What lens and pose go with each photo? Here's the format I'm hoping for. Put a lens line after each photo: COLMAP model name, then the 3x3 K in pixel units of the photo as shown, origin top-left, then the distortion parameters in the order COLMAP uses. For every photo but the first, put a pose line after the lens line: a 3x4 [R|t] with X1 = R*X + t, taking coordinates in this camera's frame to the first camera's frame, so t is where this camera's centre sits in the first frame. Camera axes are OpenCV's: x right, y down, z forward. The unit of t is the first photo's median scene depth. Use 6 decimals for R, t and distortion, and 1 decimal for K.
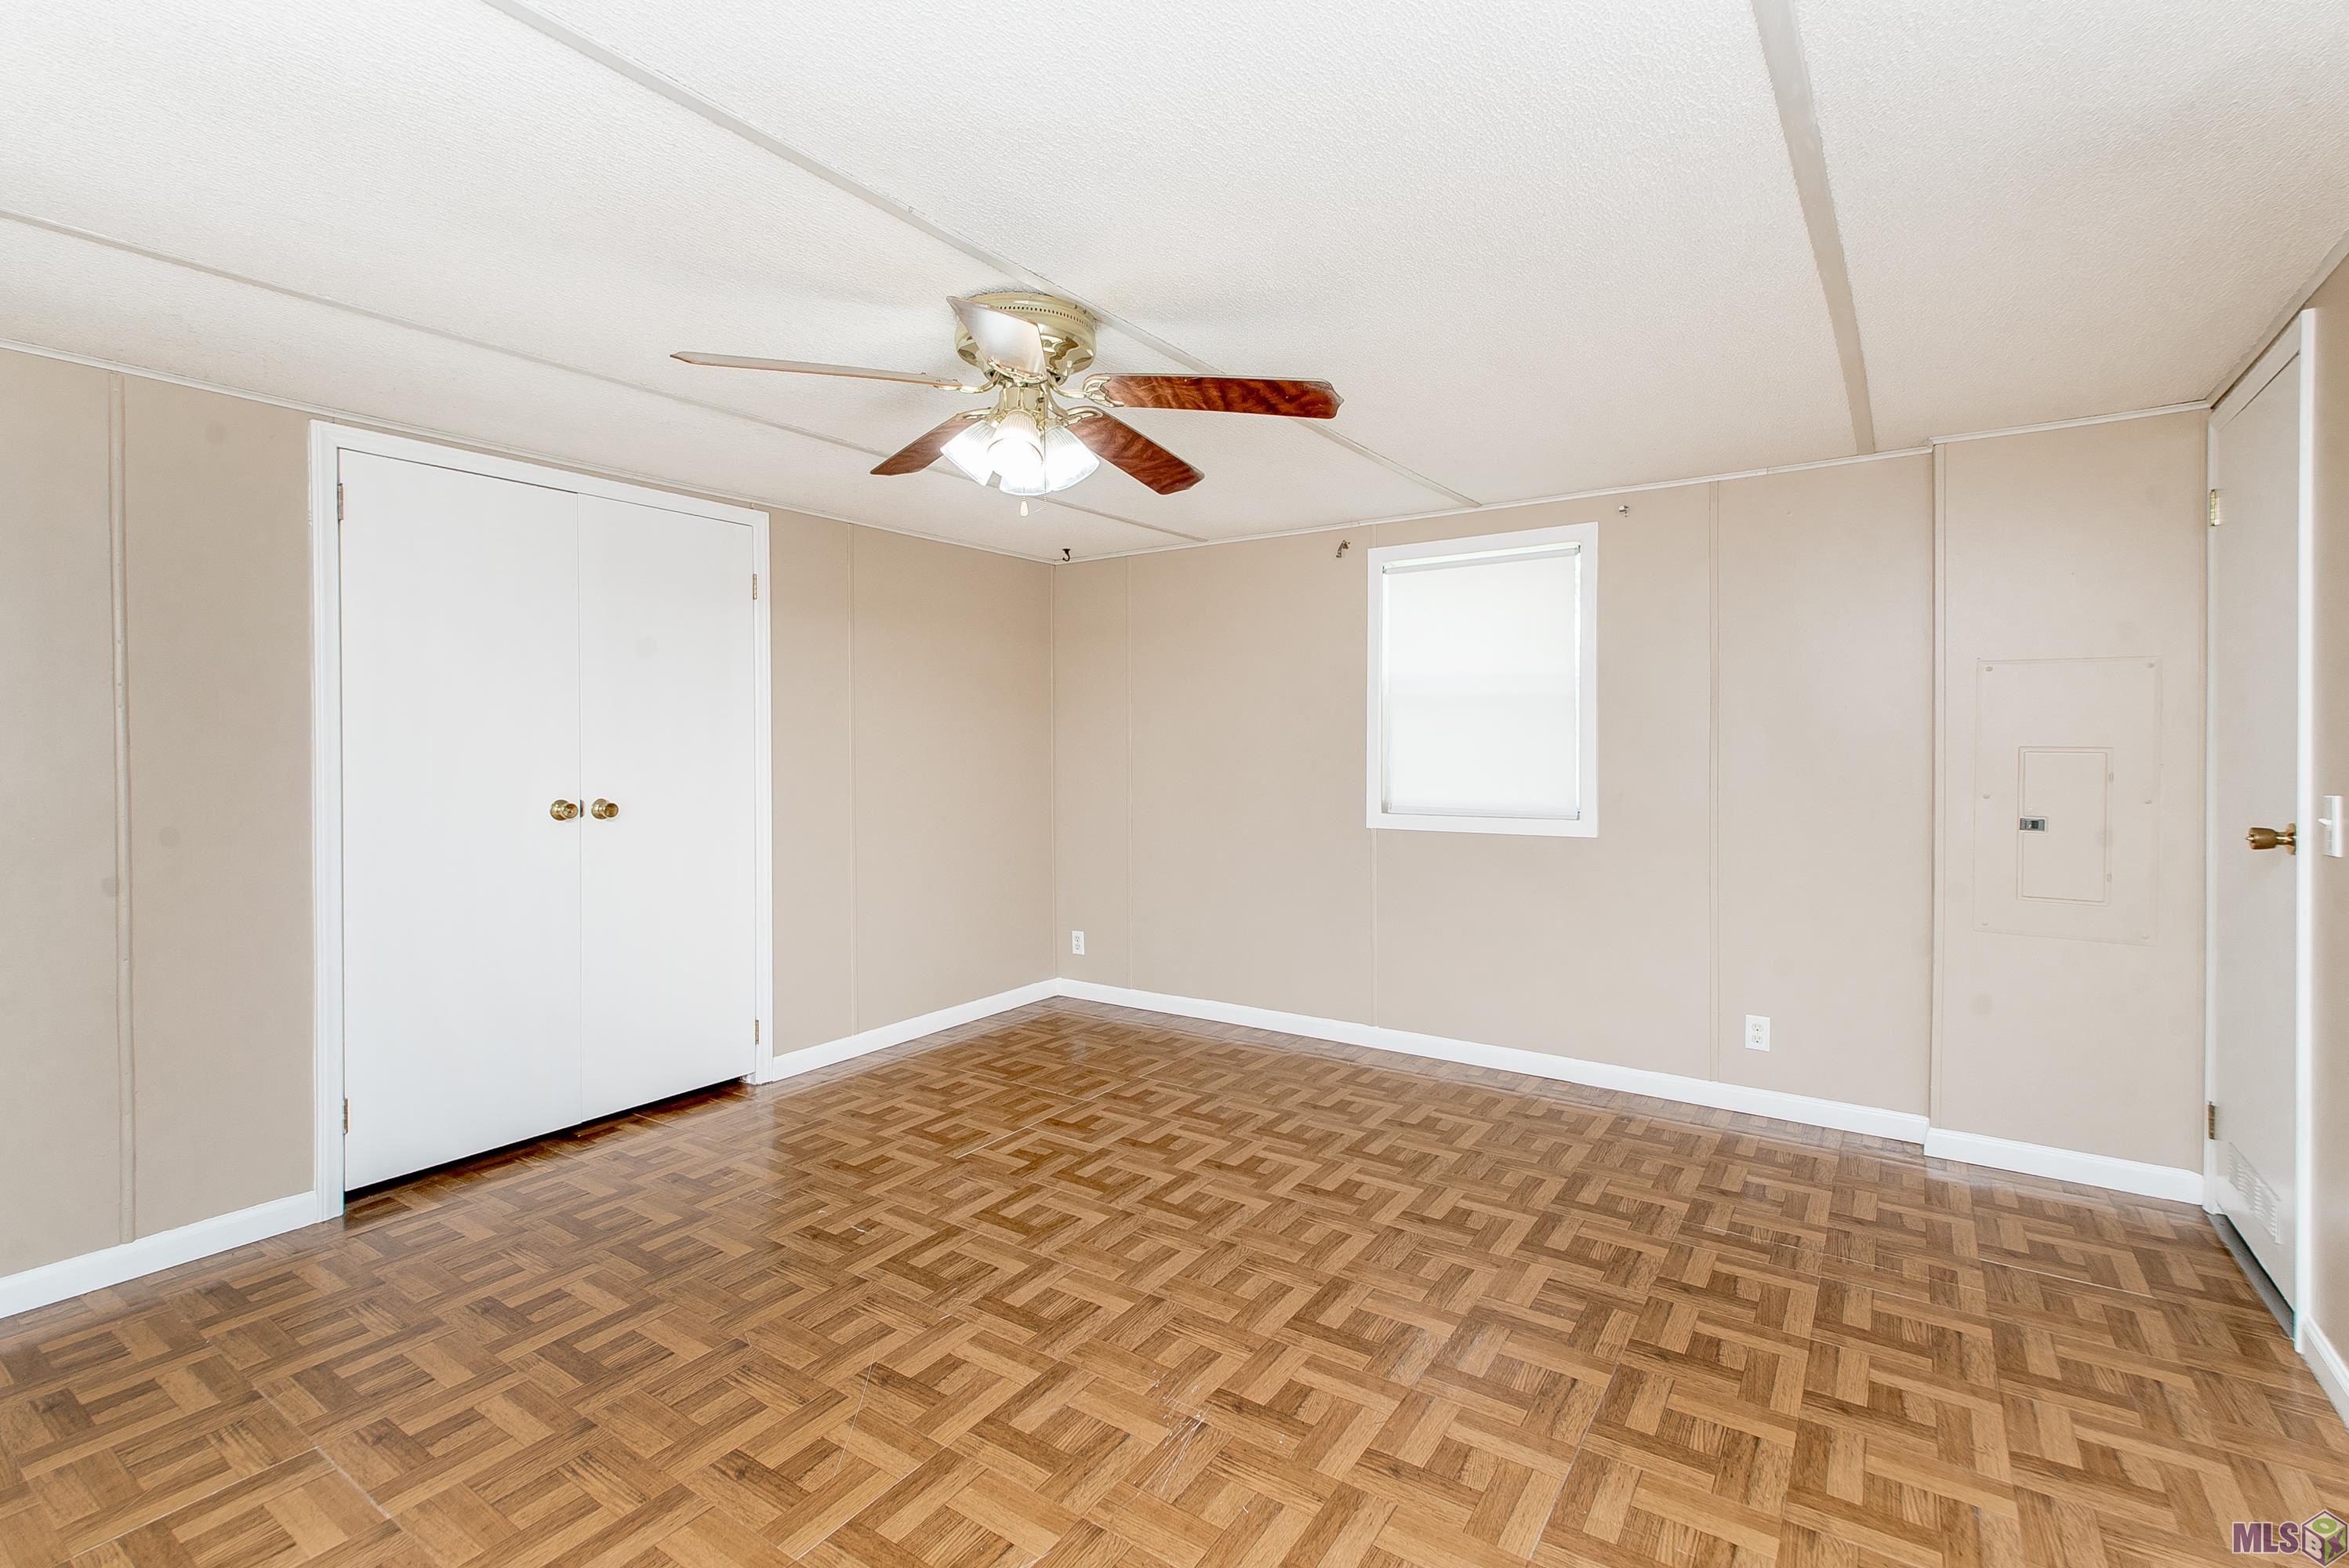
lens RADIAL K [[1039.9, 0, 1184.2], [0, 1039.9, 761.4], [0, 0, 1]] dist [0.014562, -0.001966]
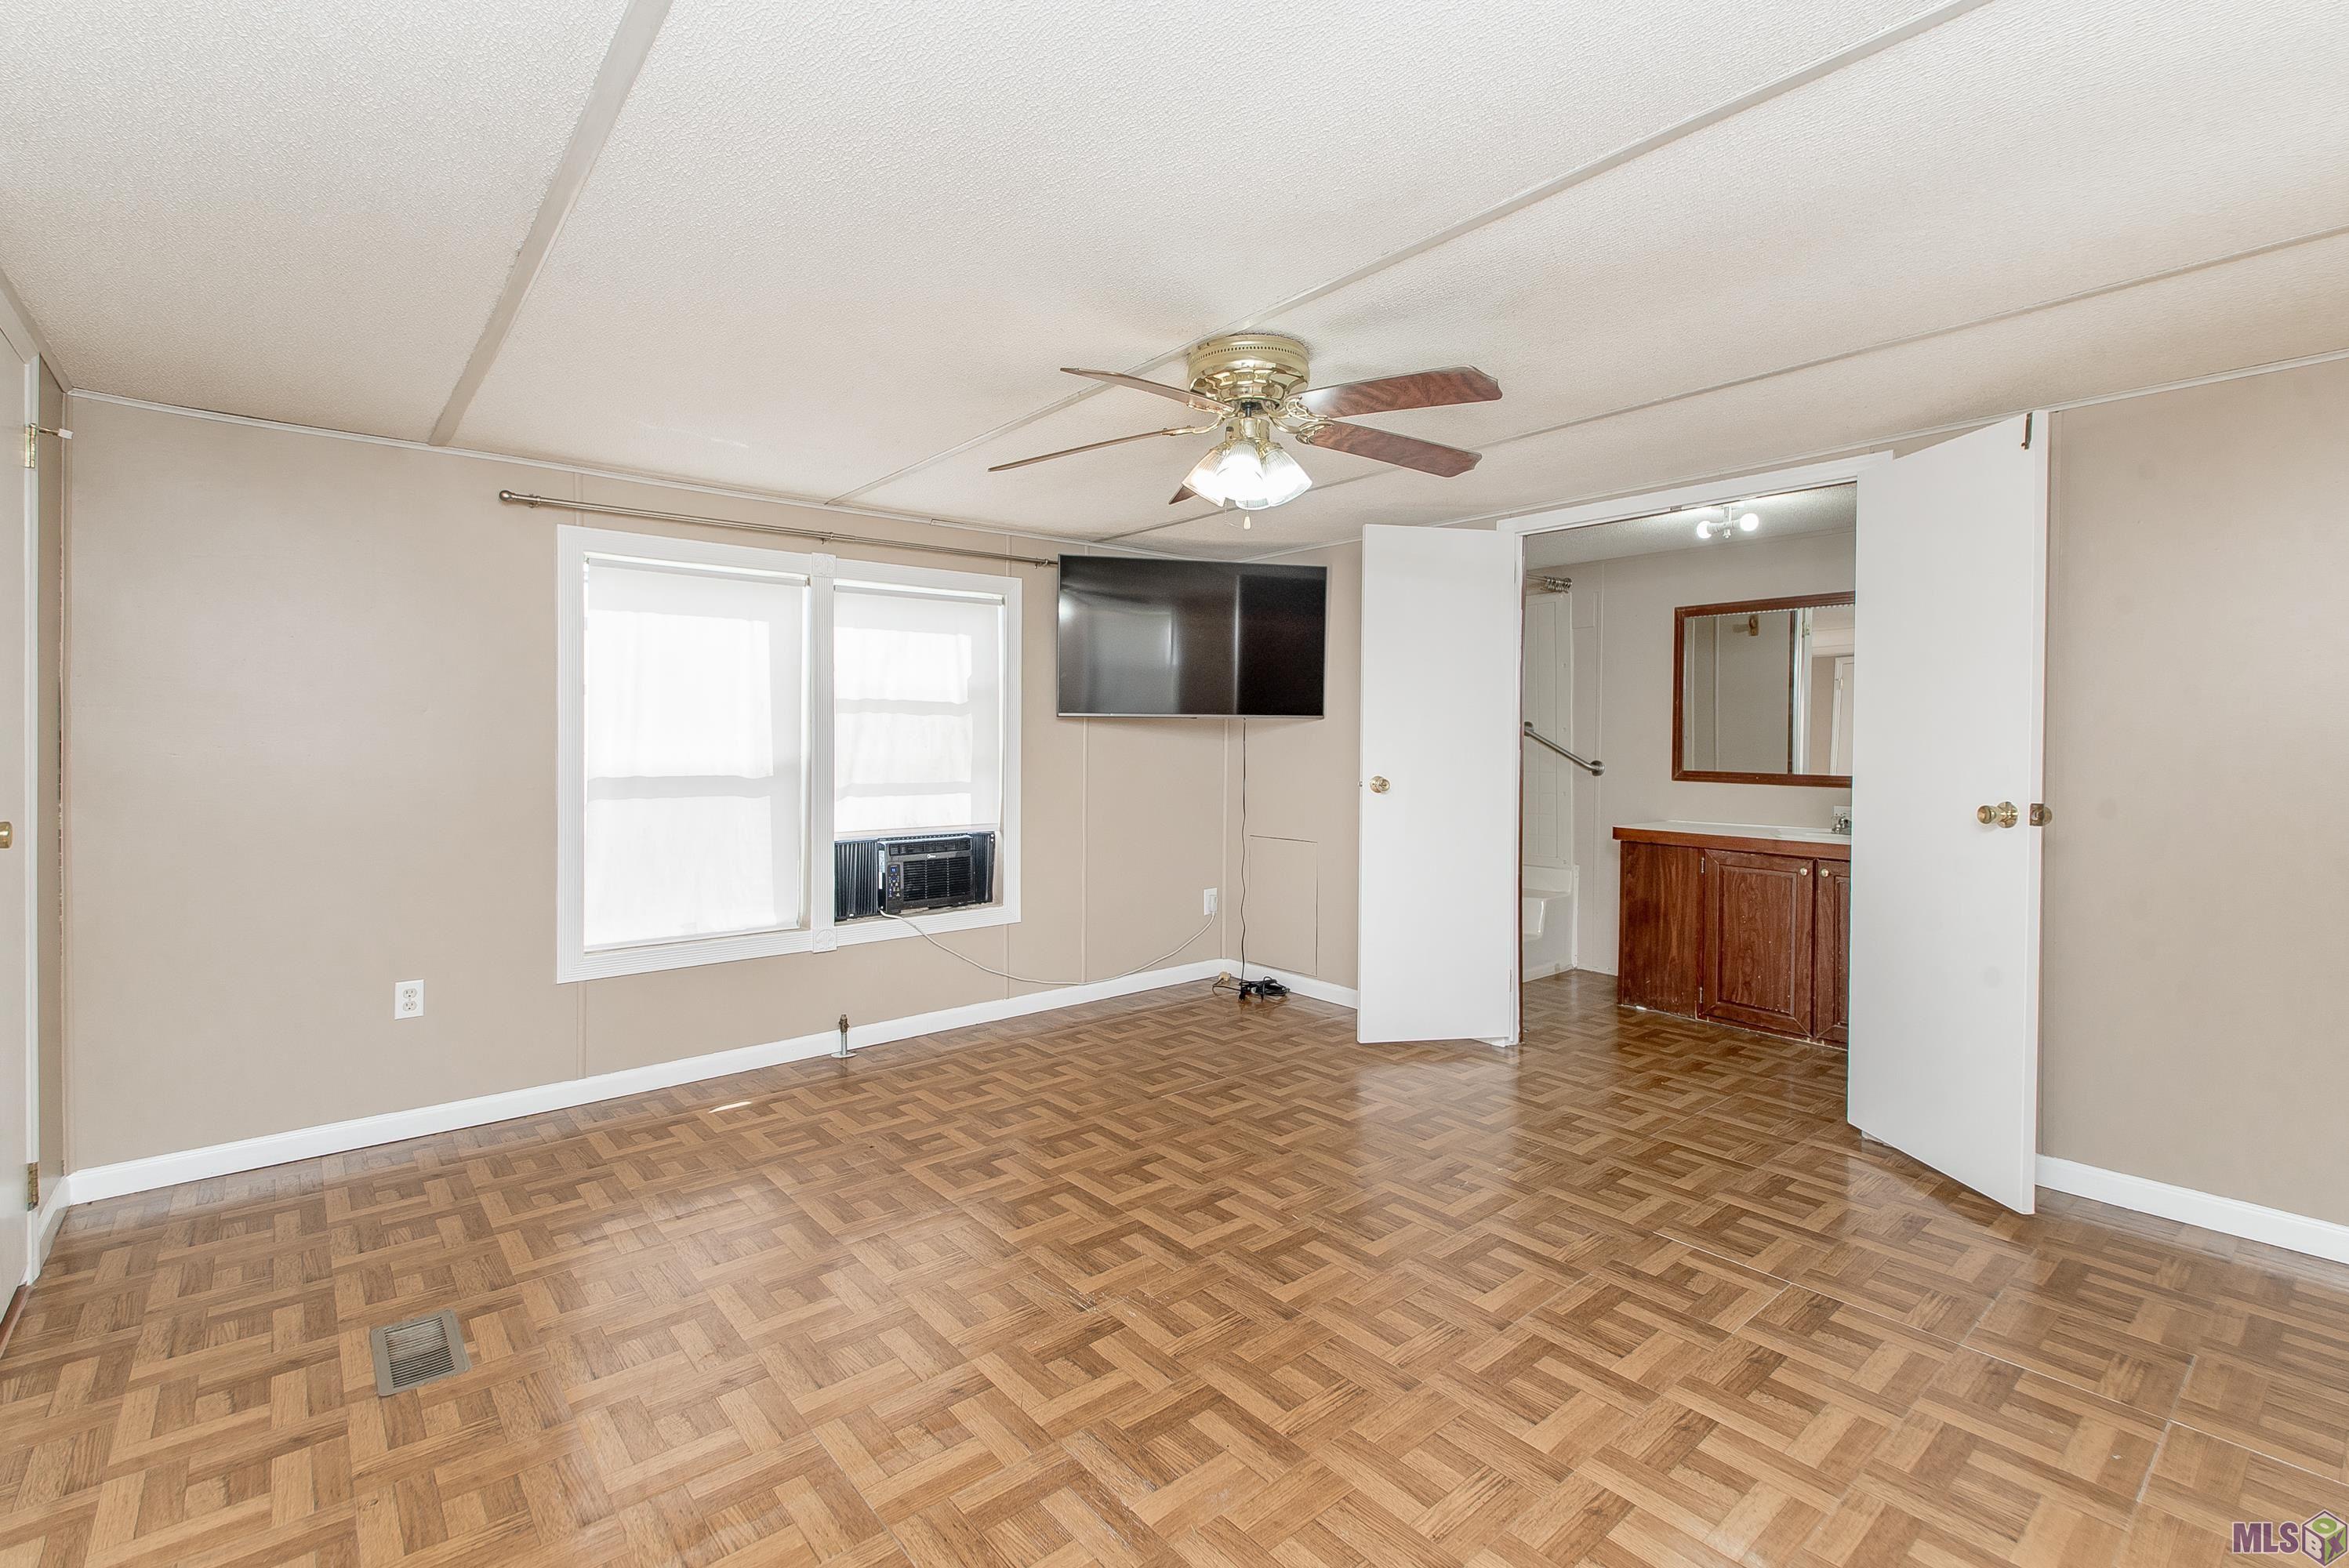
lens RADIAL K [[1039.9, 0, 1180.3], [0, 1039.9, 768.6], [0, 0, 1]] dist [0.014562, -0.001966]
pose [[-0.260618, 0.028611, -0.965018, 0.746627], [-0.021015, 0.999156, 0.035298, -0.005662], [0.965213, 0.029479, -0.259797, 0.950285]]
